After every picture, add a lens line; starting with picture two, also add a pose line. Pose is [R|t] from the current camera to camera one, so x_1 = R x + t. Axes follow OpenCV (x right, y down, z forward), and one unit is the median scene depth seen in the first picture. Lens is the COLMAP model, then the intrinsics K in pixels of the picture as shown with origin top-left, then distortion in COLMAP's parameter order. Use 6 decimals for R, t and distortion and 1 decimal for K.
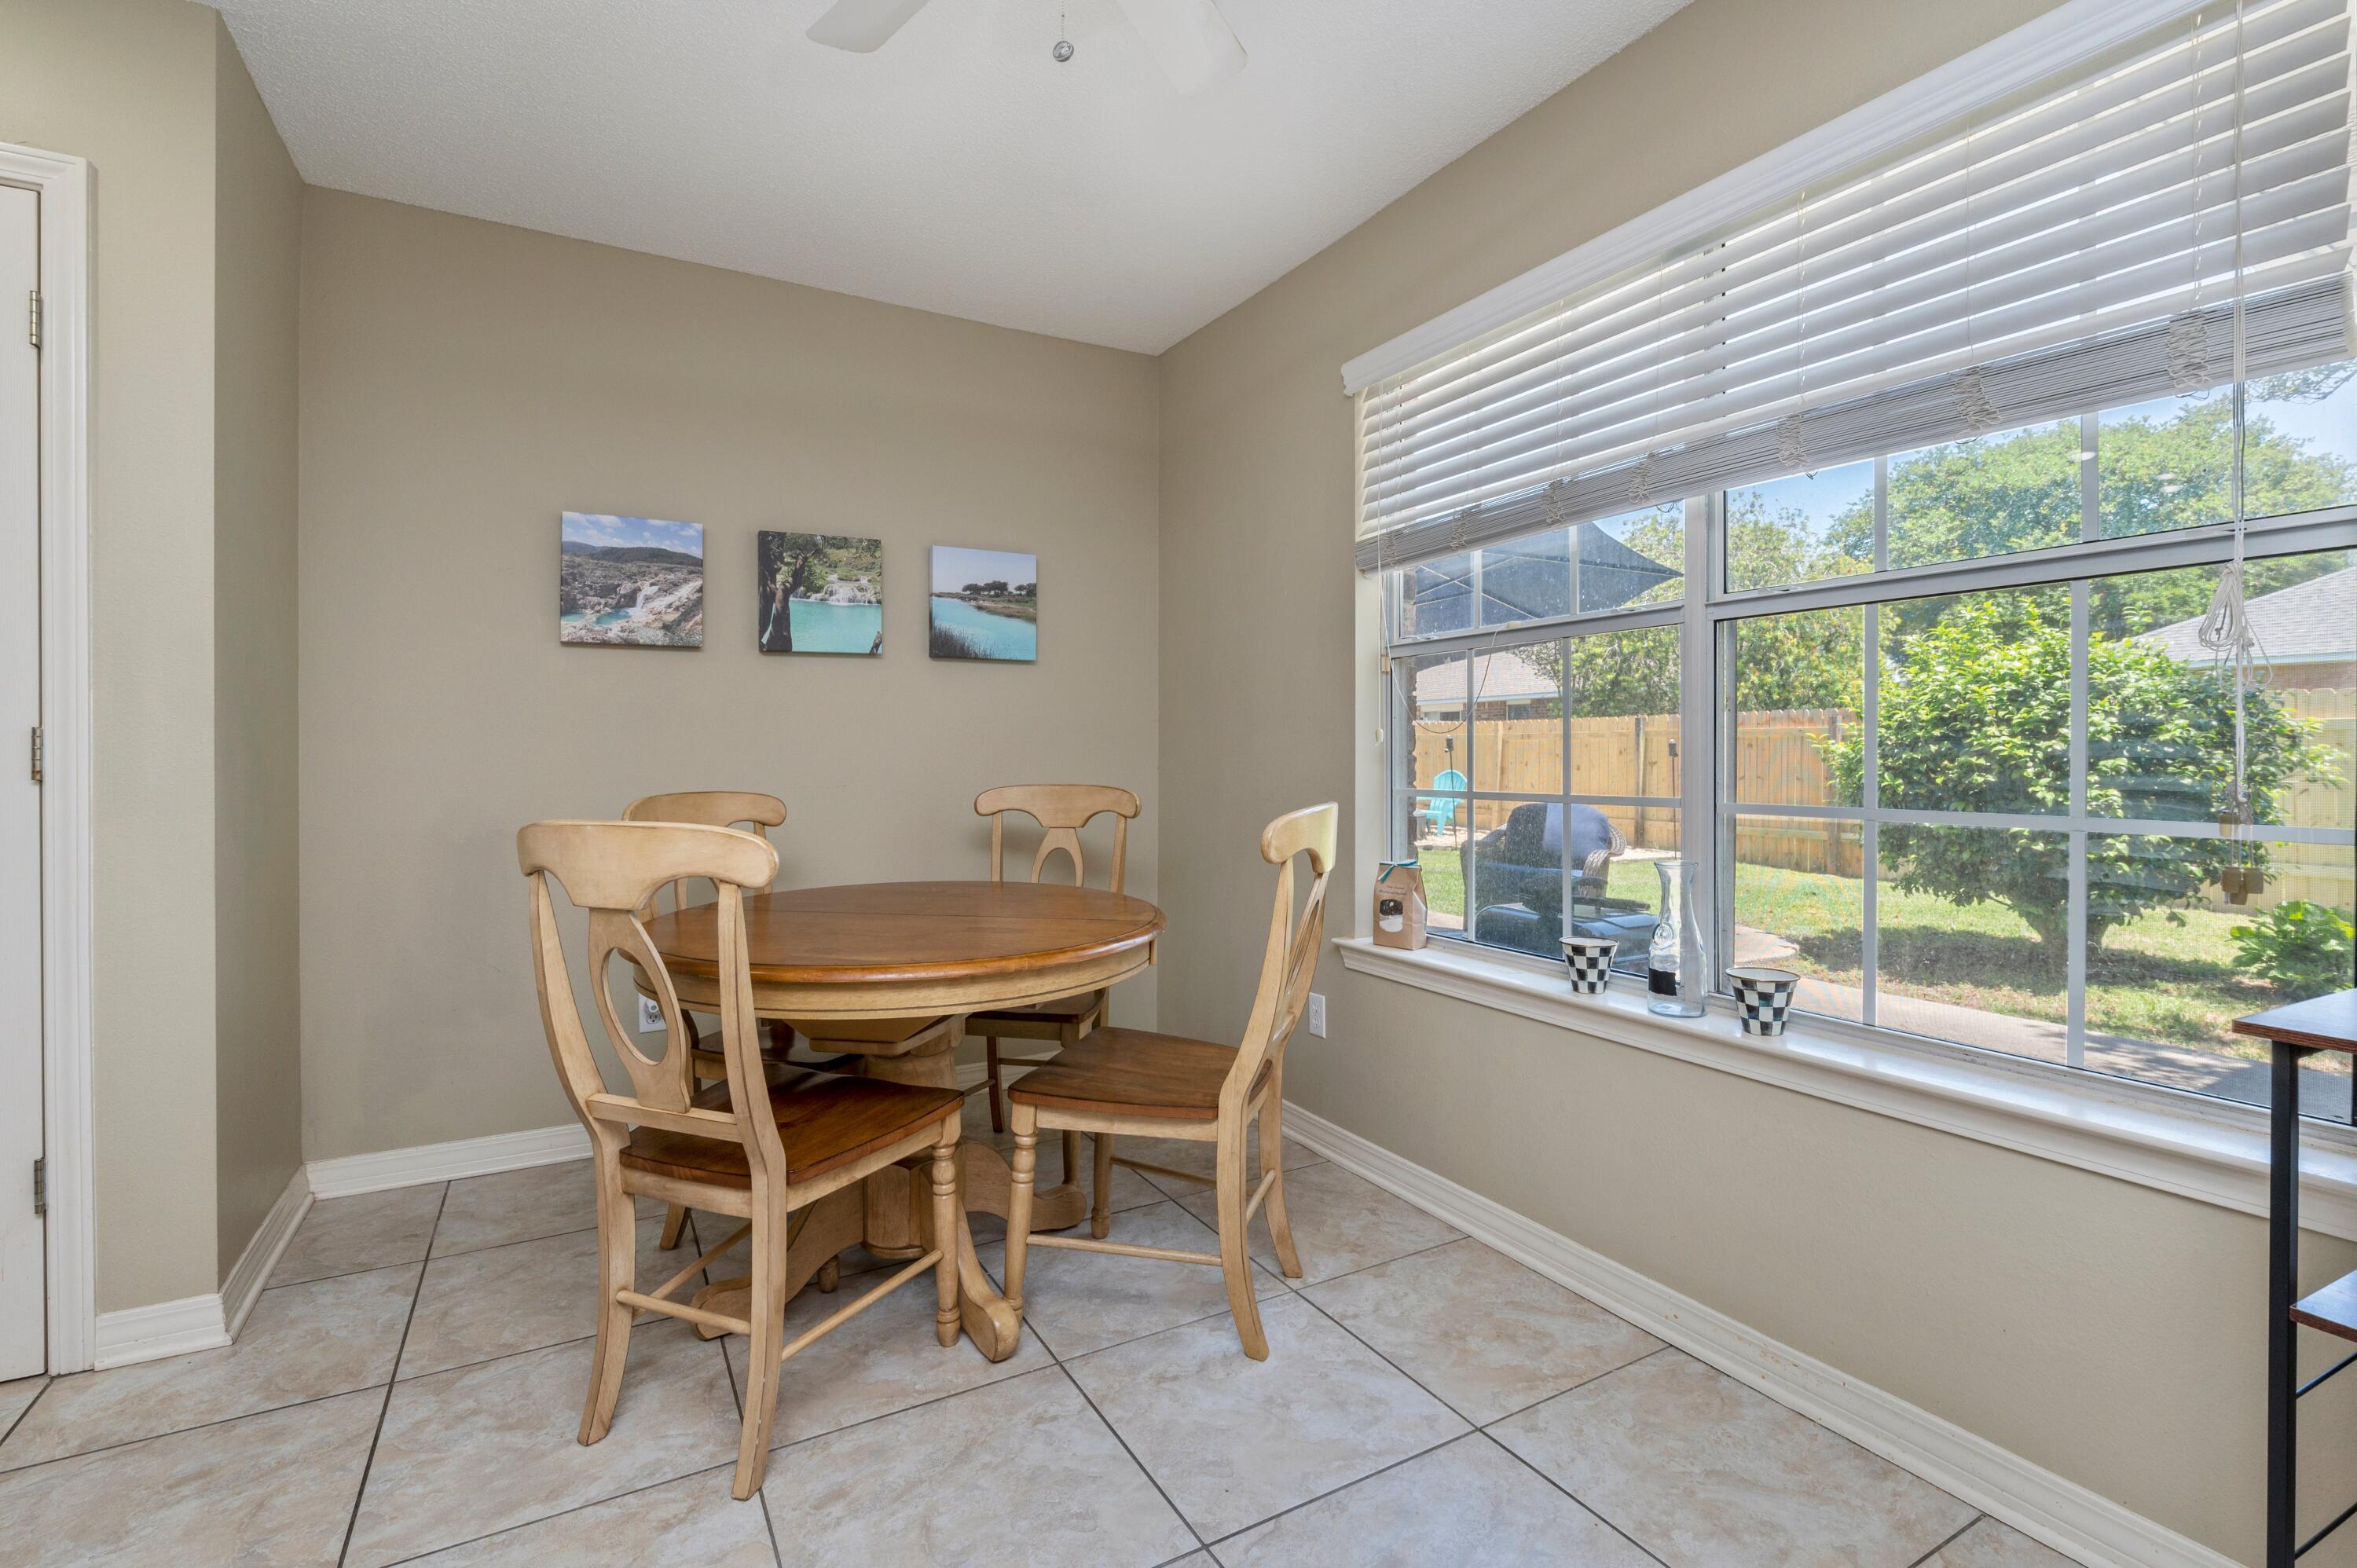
lens RADIAL K [[1073.4, 0, 1198.6], [0, 1073.4, 763.5], [0, 0, 1]] dist [-0.010498, 0.001732]
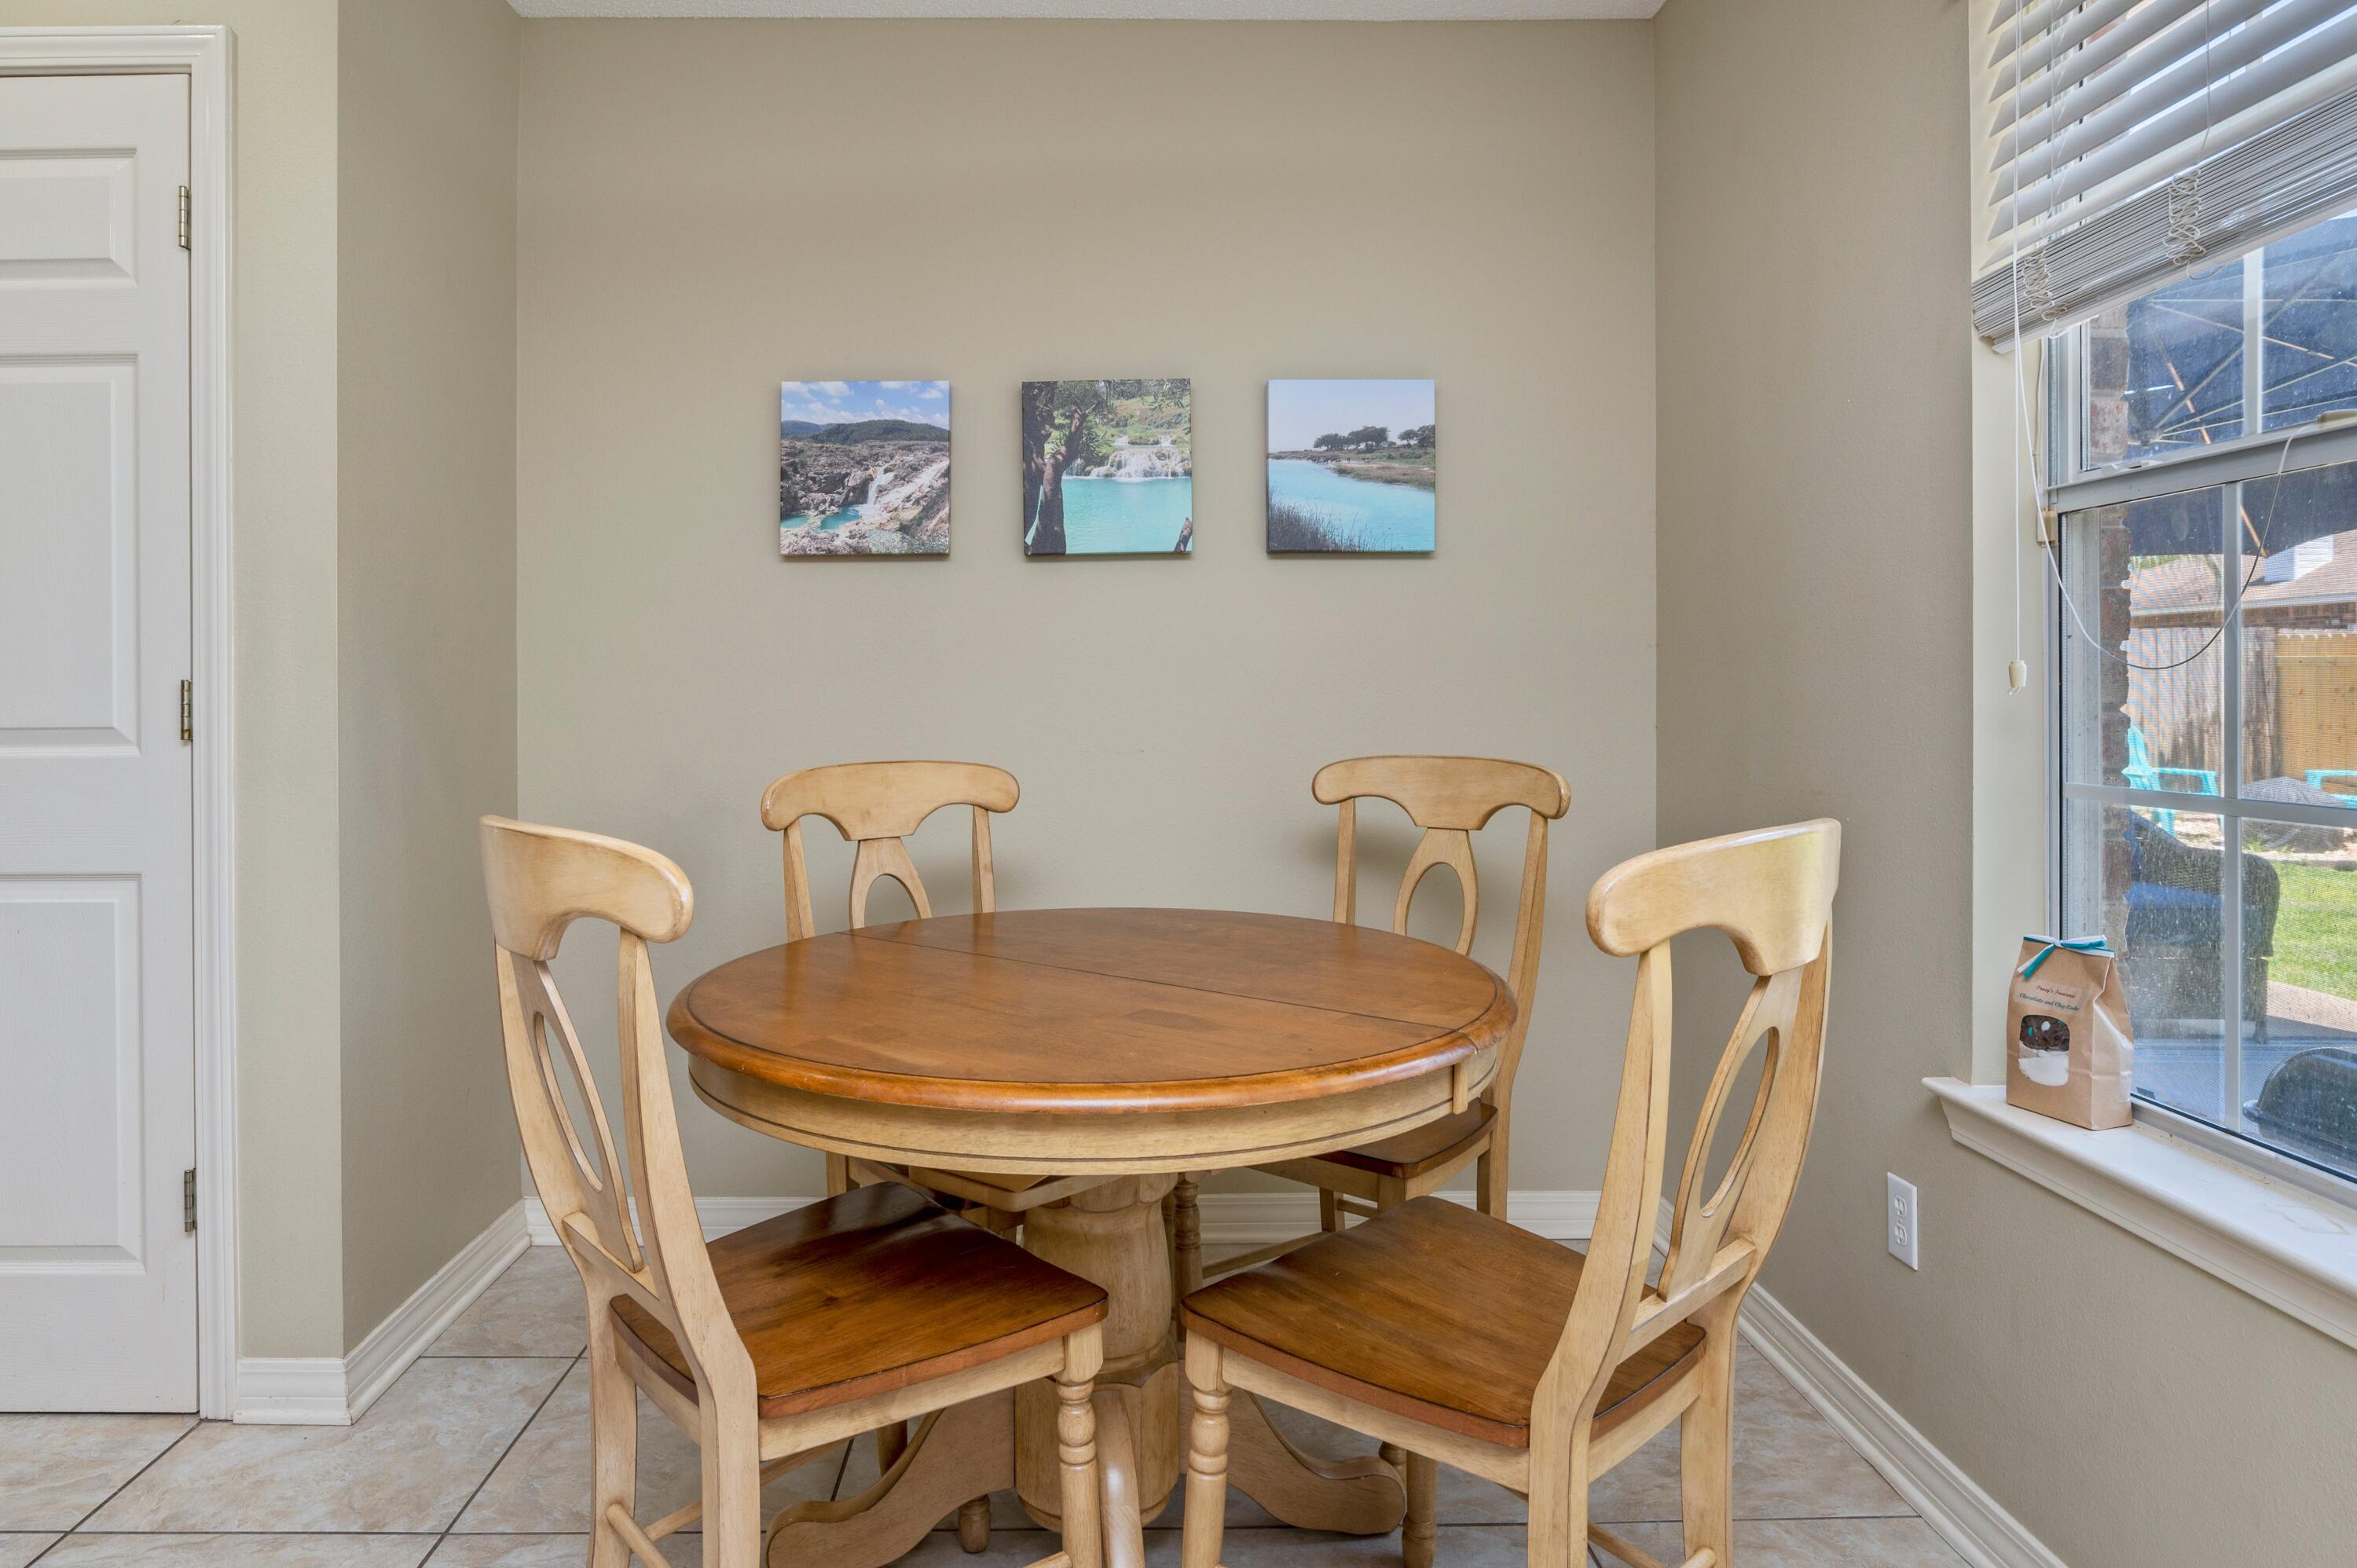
lens RADIAL K [[1435.3, 0, 1236.4], [0, 1435.3, 686.9], [0, 0, 1]] dist [-0.021048, 0.004340]
pose [[0.878624, -0.001387, -0.477512, 0.162810], [-0.001244, 0.999986, -0.005194, -0.016049], [0.477512, 0.005158, 0.878610, 0.262774]]
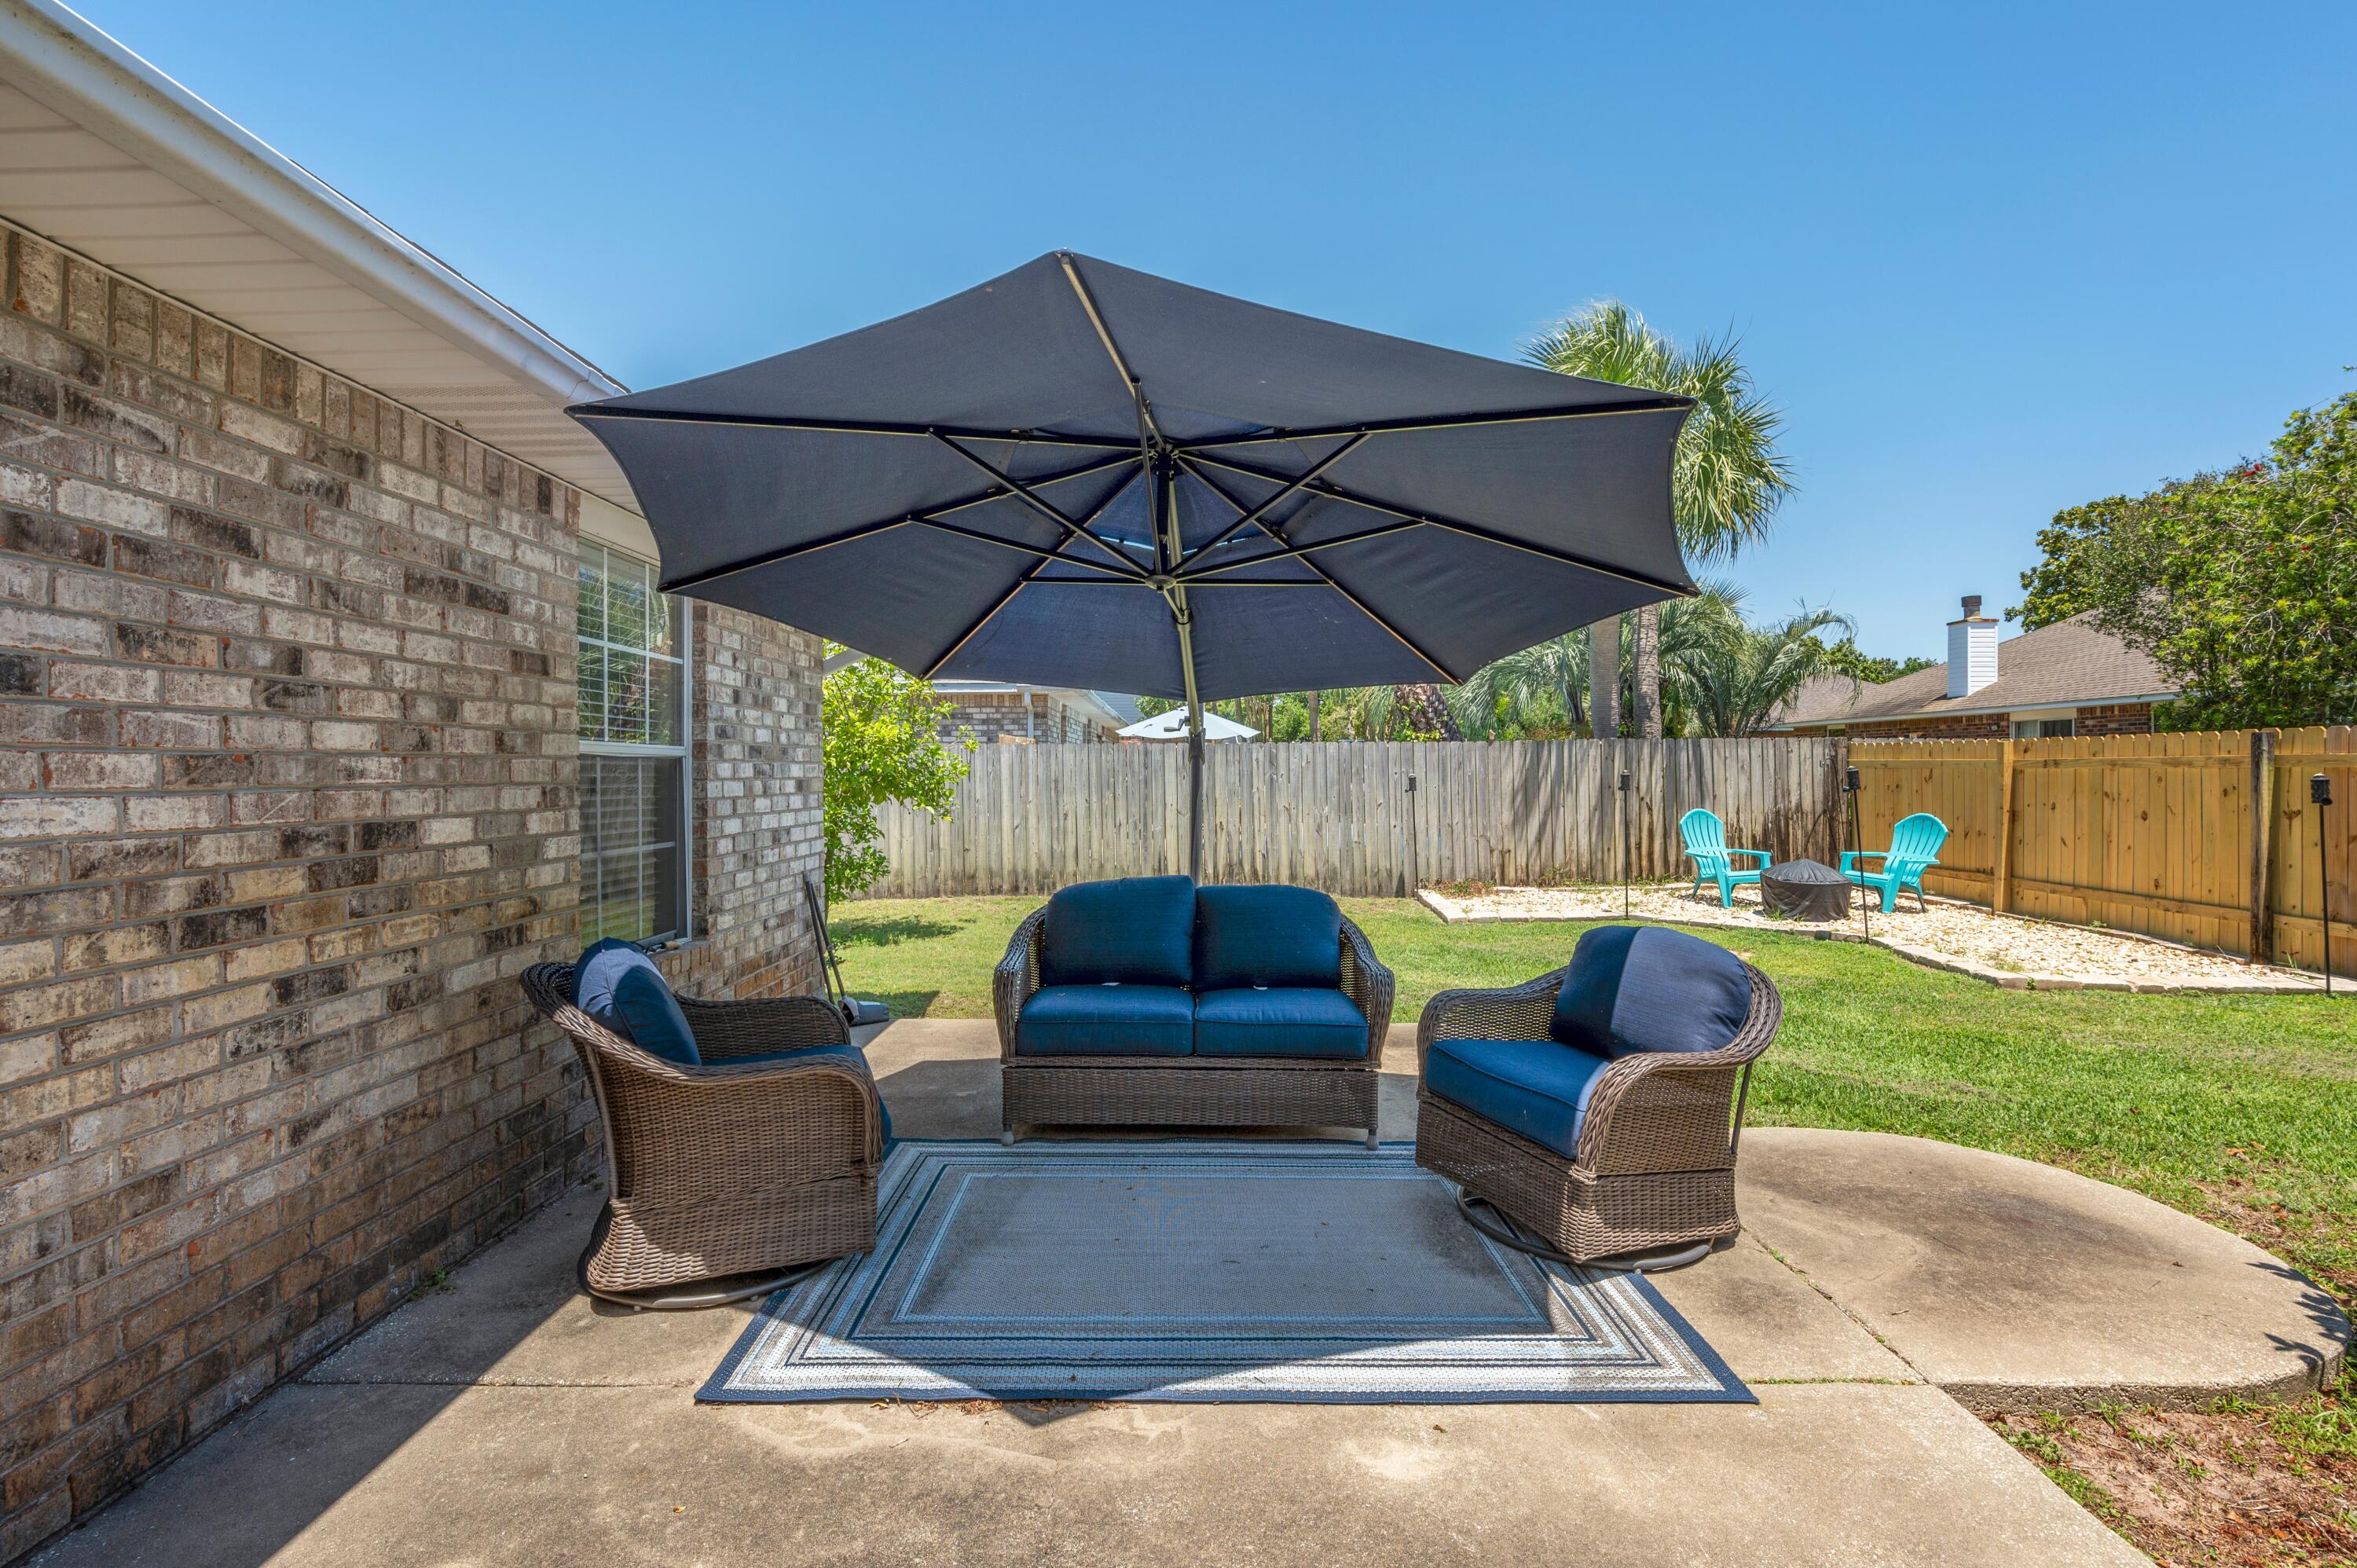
lens RADIAL K [[1073.4, 0, 1169.4], [0, 1073.4, 768.4], [0, 0, 1]] dist [-0.010498, 0.001732]
pose [[0.866608, 0.002191, -0.498984, 1.143083], [-0.006797, 0.999949, -0.007415, -0.095852], [0.498942, 0.009817, 0.866580, 1.296516]]
